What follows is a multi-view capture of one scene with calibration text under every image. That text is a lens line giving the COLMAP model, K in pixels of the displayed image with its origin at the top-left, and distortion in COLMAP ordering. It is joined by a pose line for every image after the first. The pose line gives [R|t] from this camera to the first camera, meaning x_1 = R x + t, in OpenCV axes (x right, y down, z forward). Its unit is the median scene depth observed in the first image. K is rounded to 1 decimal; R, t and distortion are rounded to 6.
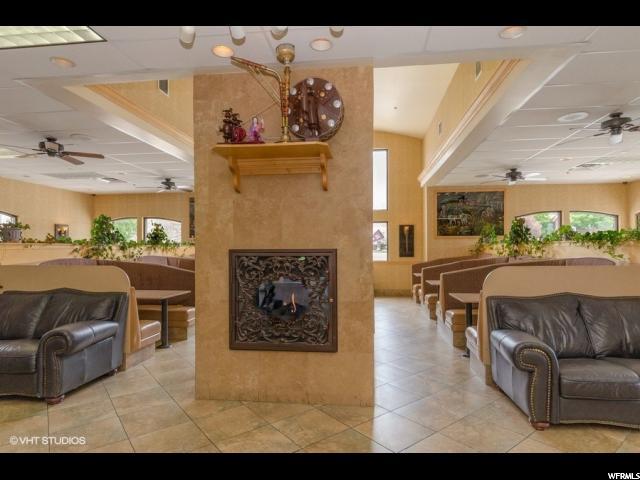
lens RADIAL K [[361.2, 0, 321.1], [0, 361.2, 247.1], [0, 0, 1]] dist [0.001123, 0.000613]
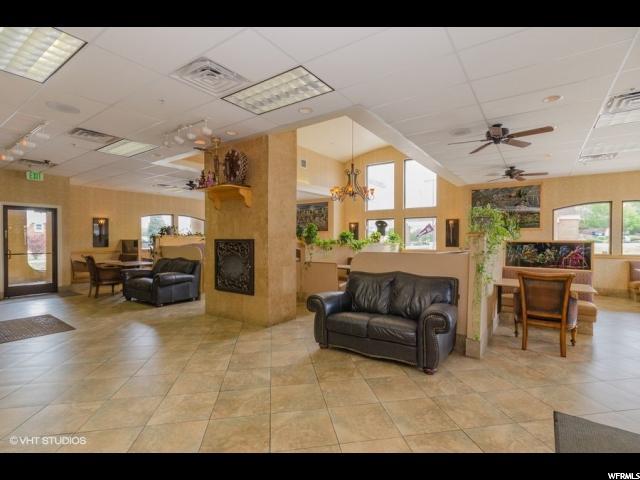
lens RADIAL K [[307.2, 0, 320.8], [0, 307.2, 244.2], [0, 0, 1]] dist [0.001642, 0.000030]
pose [[0.878808, 0.013847, -0.476975, 0.396900], [-0.004079, 0.999760, 0.021509, -0.001364], [0.477159, -0.016957, 0.878654, -0.073015]]
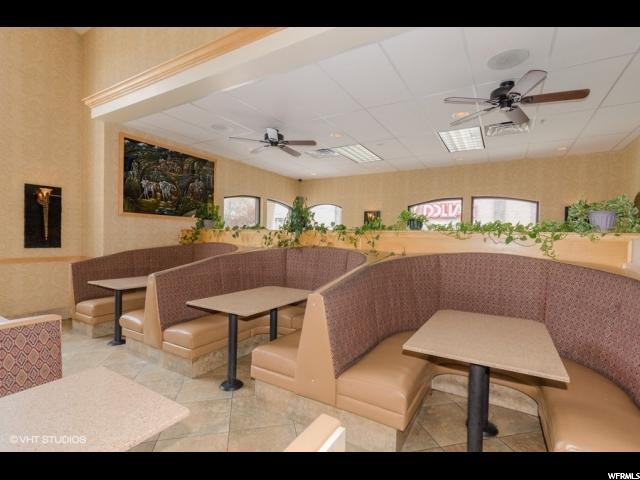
lens RADIAL K [[310.2, 0, 320.0], [0, 310.2, 240.0], [0, 0, 1]] dist [0.011197, -0.000224]
pose [[0.411824, 0.008741, 0.911222, -0.005474], [-0.027659, 0.999613, 0.002911, 0.004531], [-0.910844, -0.026402, 0.411906, 0.544469]]
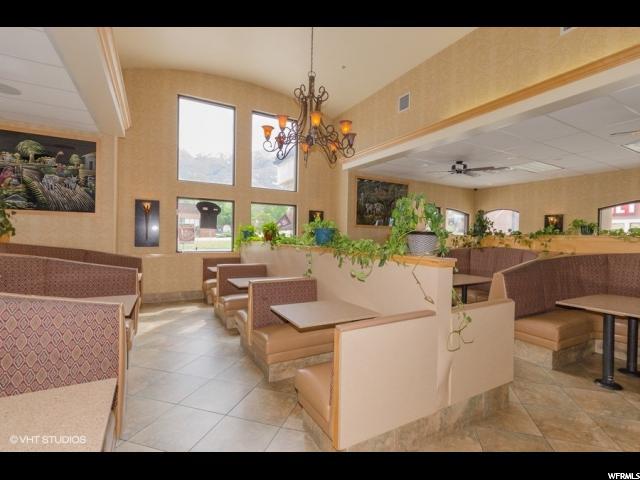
lens RADIAL K [[306.9, 0, 320.0], [0, 306.9, 240.0], [0, 0, 1]] dist [0.001167, -0.000212]
pose [[0.804947, 0.012868, 0.593207, -0.243477], [-0.024492, 0.999633, 0.011550, 0.002491], [-0.592840, -0.023826, 0.804967, 0.449469]]
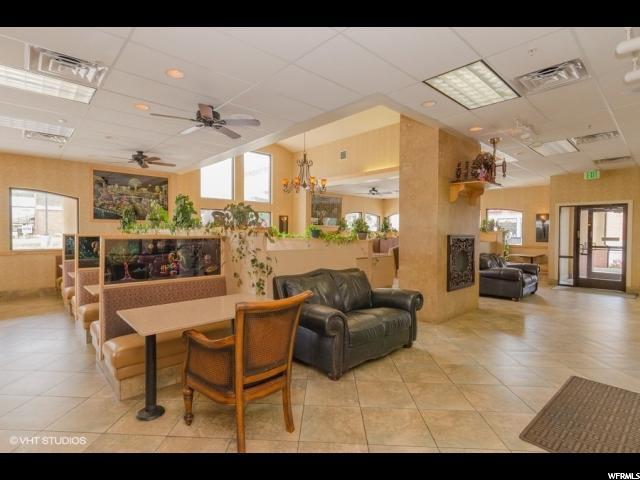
lens RADIAL K [[328.0, 0, 300.6], [0, 328.0, 238.3], [0, 0, 1]] dist [0.000141, -0.000095]
pose [[0.664380, -0.005583, 0.747374, -0.731882], [-0.010245, 0.999810, 0.016576, 0.001392], [-0.747325, -0.018670, 0.664196, 0.183182]]
